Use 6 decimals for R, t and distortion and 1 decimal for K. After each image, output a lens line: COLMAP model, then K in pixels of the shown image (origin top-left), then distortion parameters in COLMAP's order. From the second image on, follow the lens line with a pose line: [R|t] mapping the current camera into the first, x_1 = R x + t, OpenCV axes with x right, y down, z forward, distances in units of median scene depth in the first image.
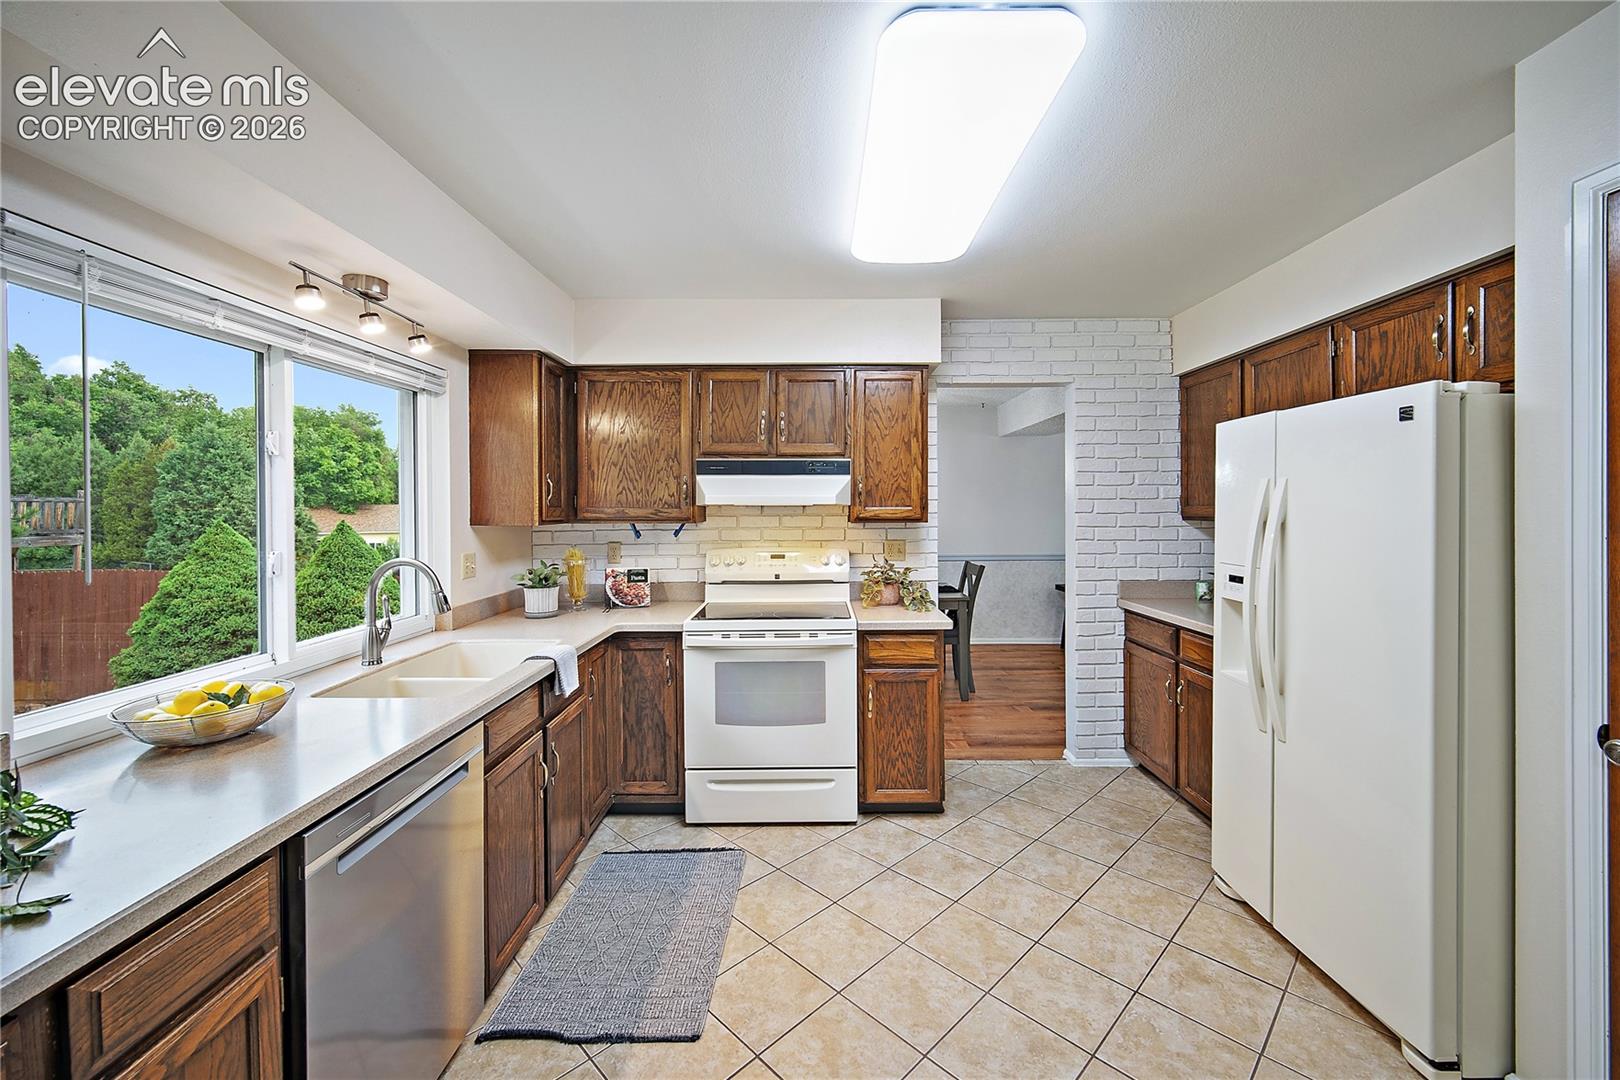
lens RADIAL K [[648.2, 0, 814.1], [0, 648.2, 510.1], [0, 0, 1]] dist [-0.002774, 0.000211]
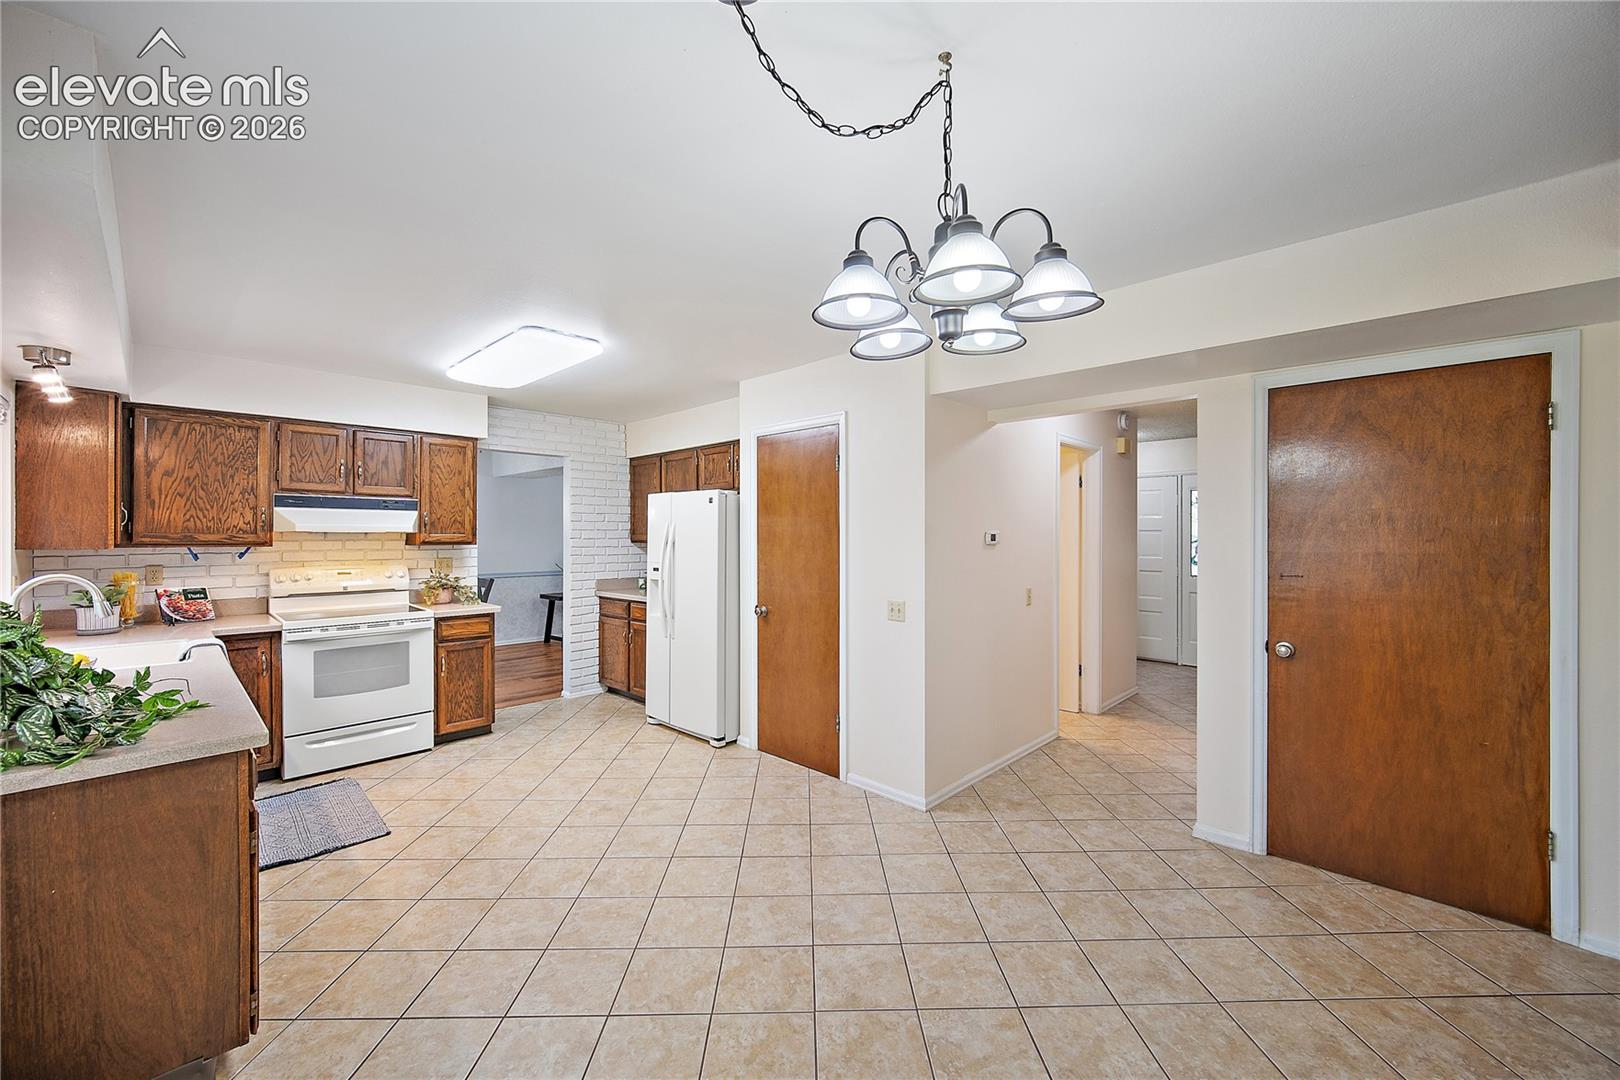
lens RADIAL K [[641.1, 0, 813.5], [0, 641.1, 533.5], [0, 0, 1]] dist [-0.005499, 0.000275]
pose [[0.692423, 0.006827, 0.721459, -0.363495], [-0.001009, 0.999963, -0.008494, 0.005156], [-0.721491, 0.005154, 0.692405, -0.592980]]
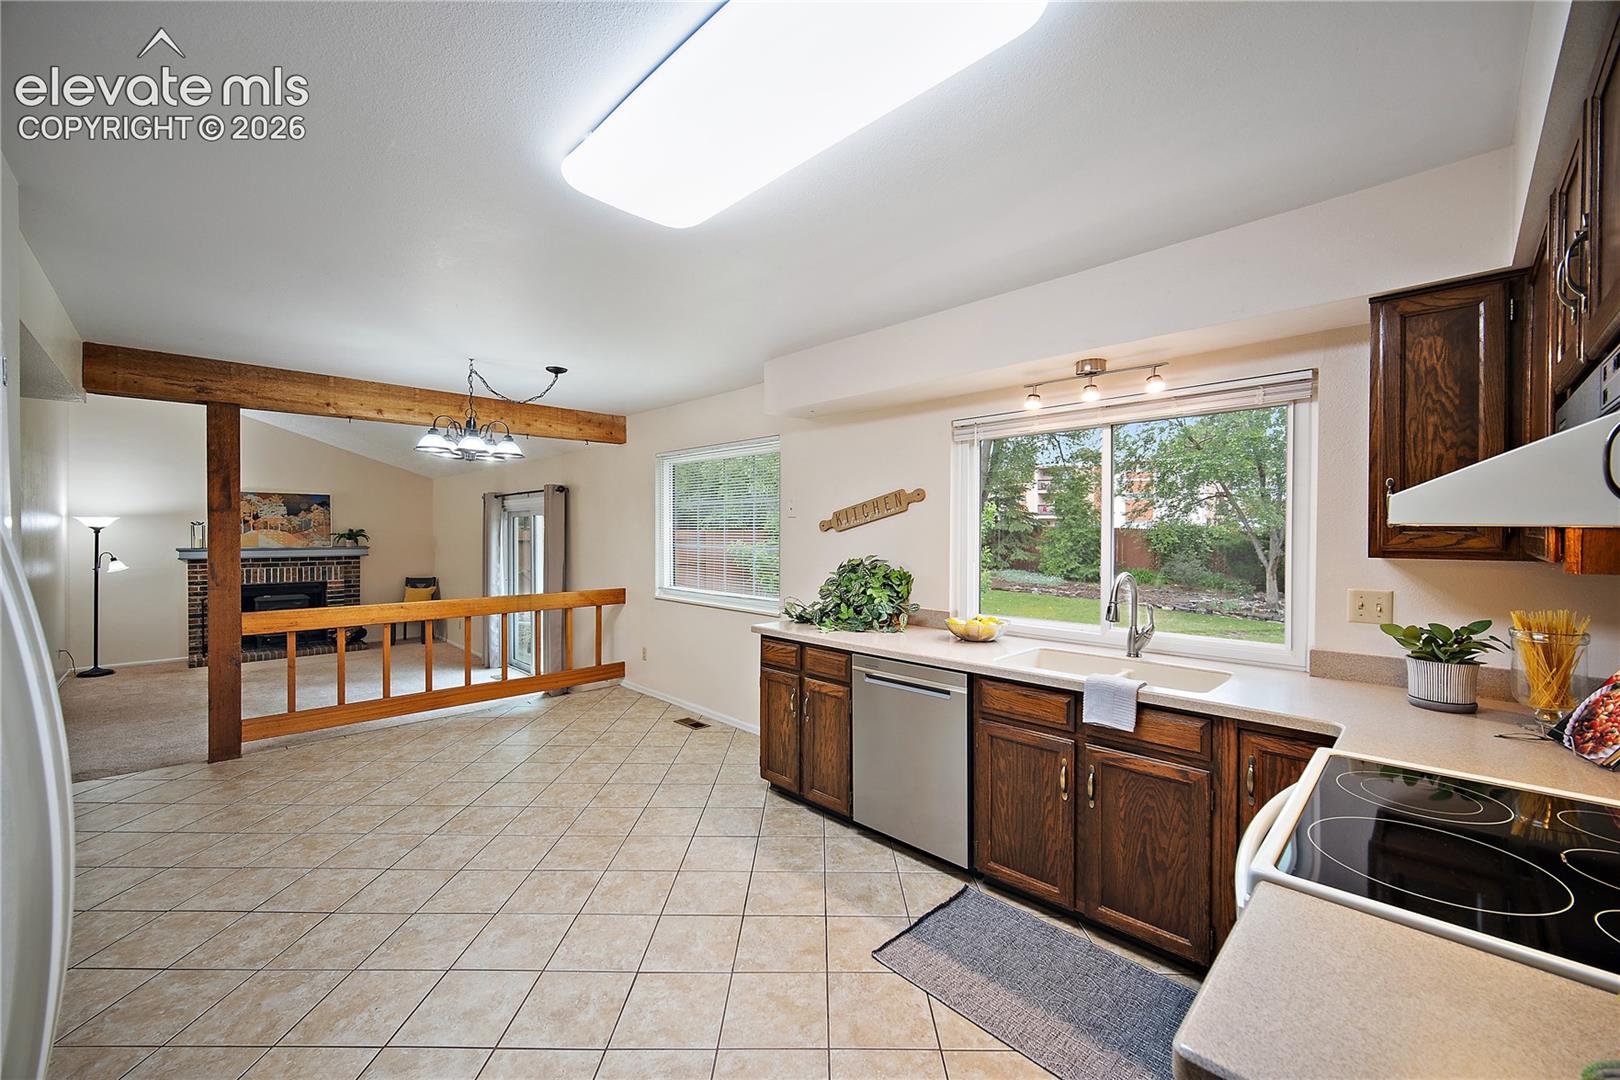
lens RADIAL K [[634.5, 0, 817.7], [0, 634.5, 538.4], [0, 0, 1]] dist [0.000680, 0.000382]
pose [[-0.702557, 0.013866, -0.711492, 0.428235], [-0.001250, 0.999785, 0.020719, -0.009456], [0.711626, 0.015445, -0.702389, 1.001481]]
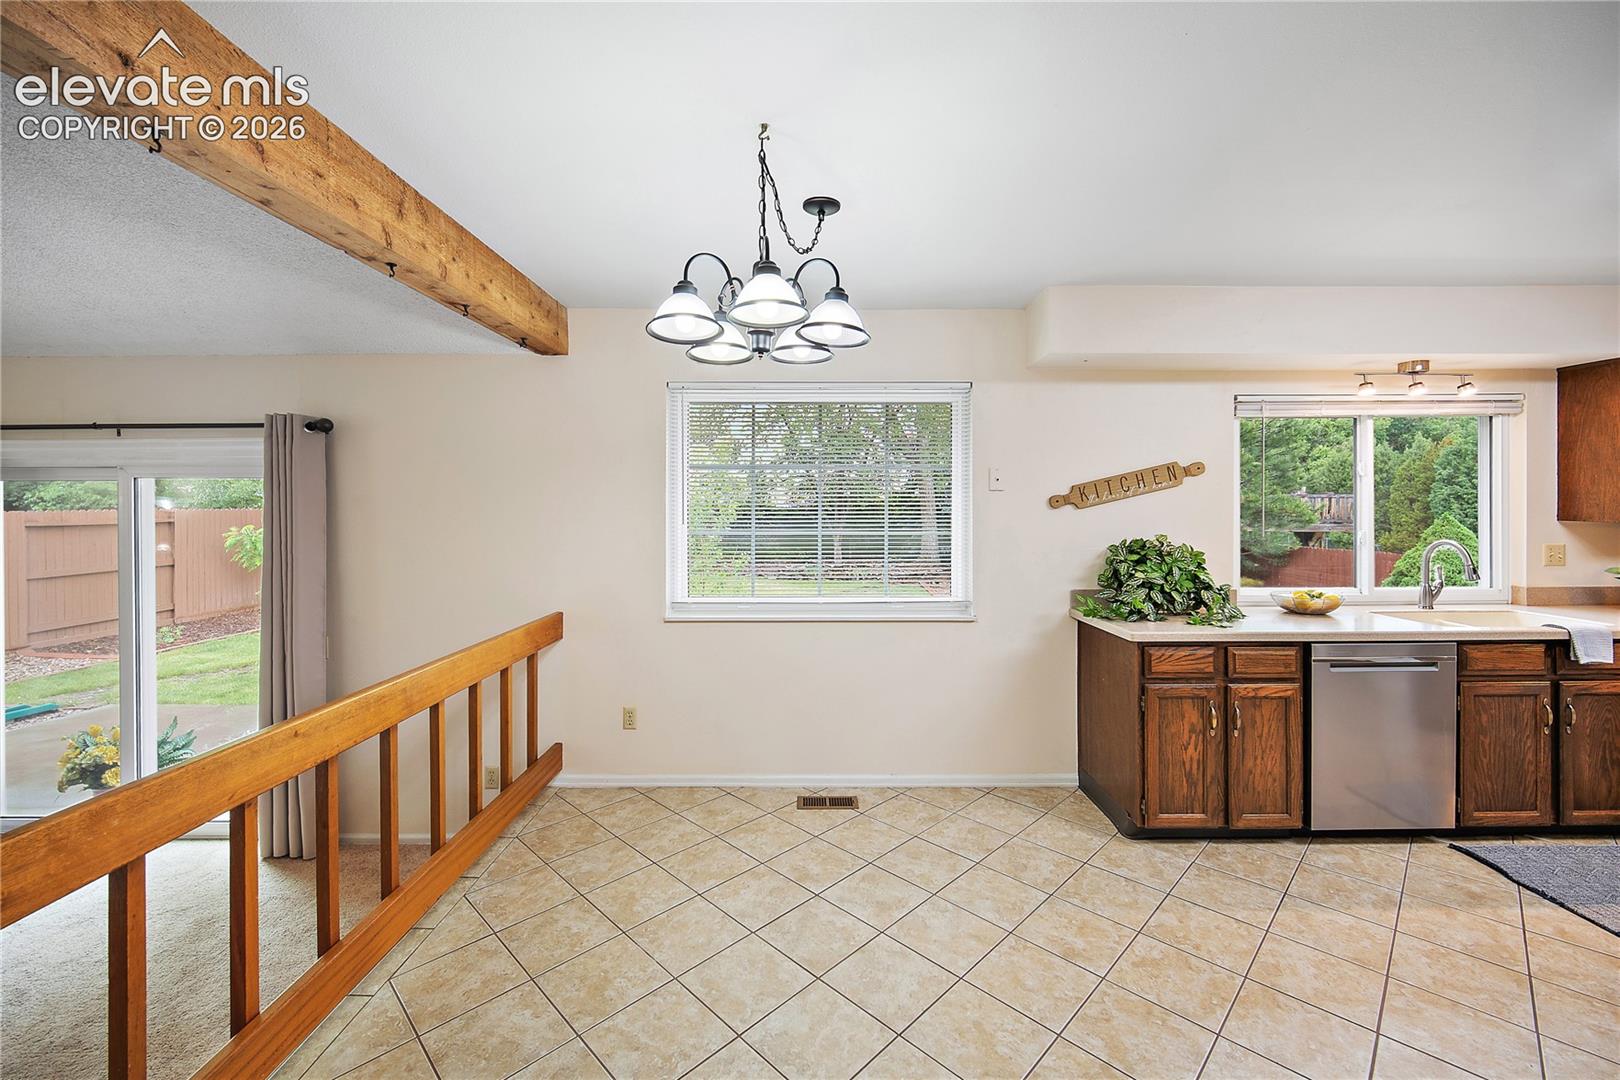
lens RADIAL K [[653.6, 0, 819.1], [0, 653.6, 508.3], [0, 0, 1]] dist [-0.002910, 0.000469]
pose [[0.008409, 0.009253, -0.999922, 0.588686], [-0.002126, 0.999955, 0.009235, -0.006304], [0.999962, 0.002048, 0.008429, -0.309104]]
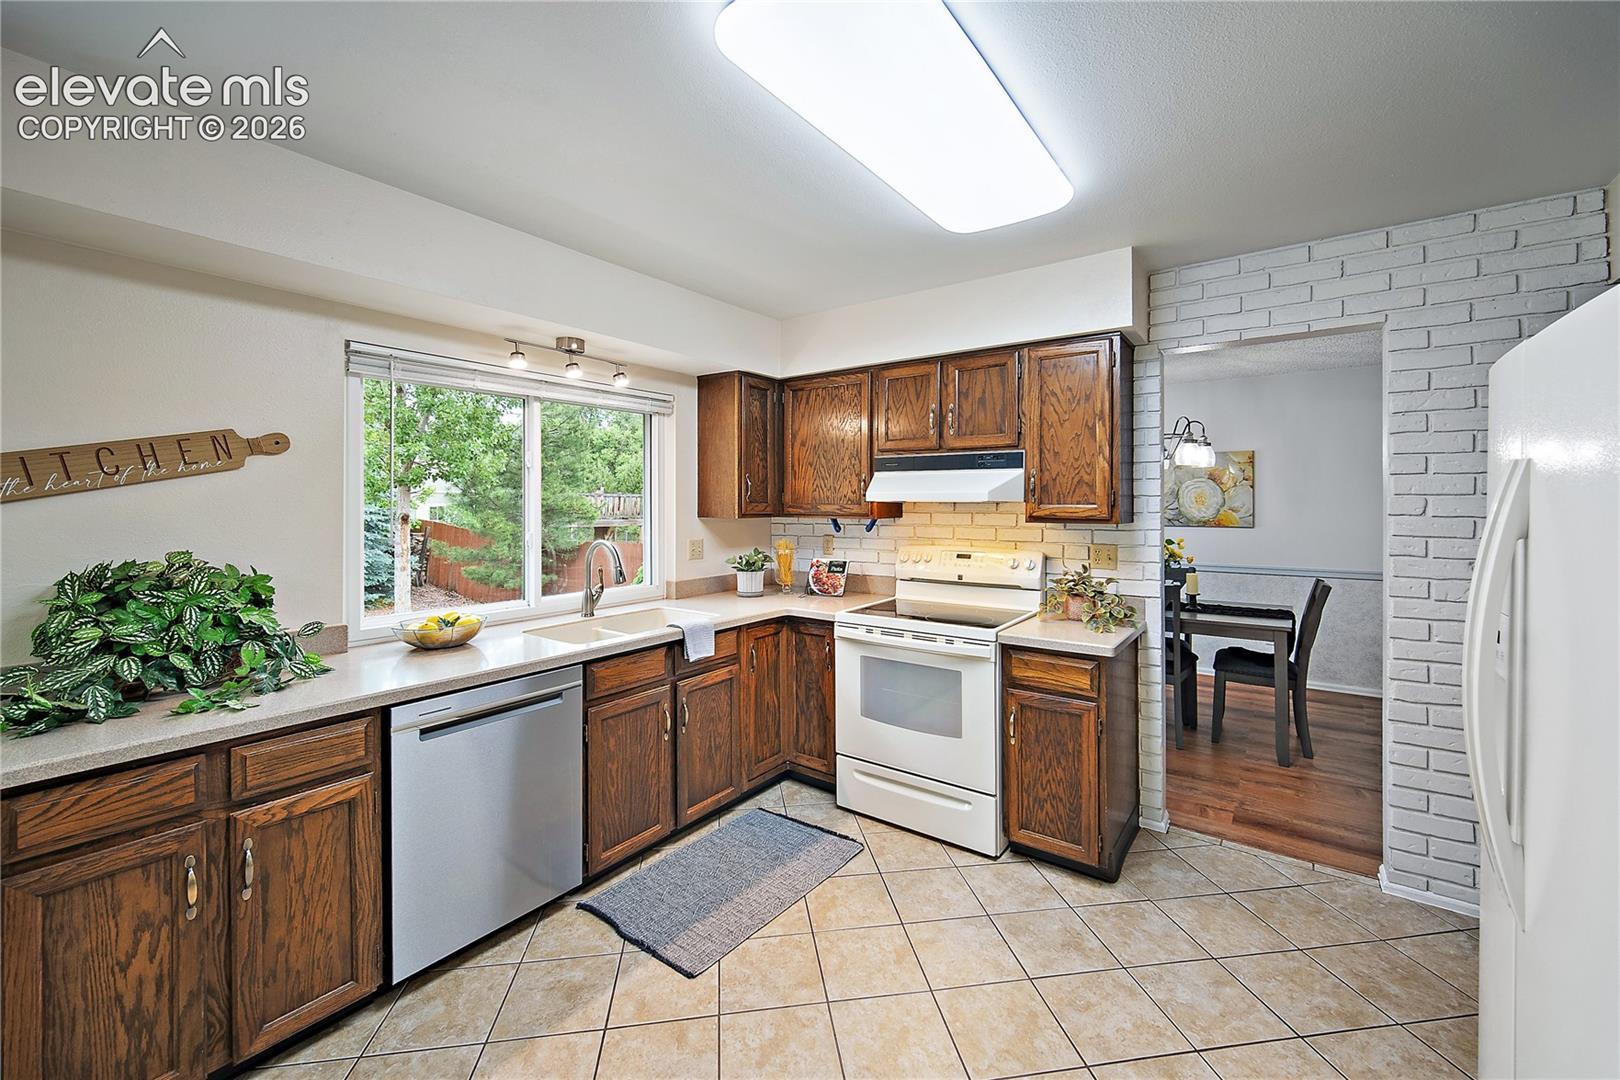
lens RADIAL K [[648.9, 0, 810.4], [0, 648.9, 501.8], [0, 0, 1]] dist [-0.003746, -0.000288]
pose [[0.804007, 0.004407, -0.594603, 0.366119], [-0.007323, 0.999970, -0.002491, -0.004154], [0.594574, 0.006357, 0.804015, 0.119749]]
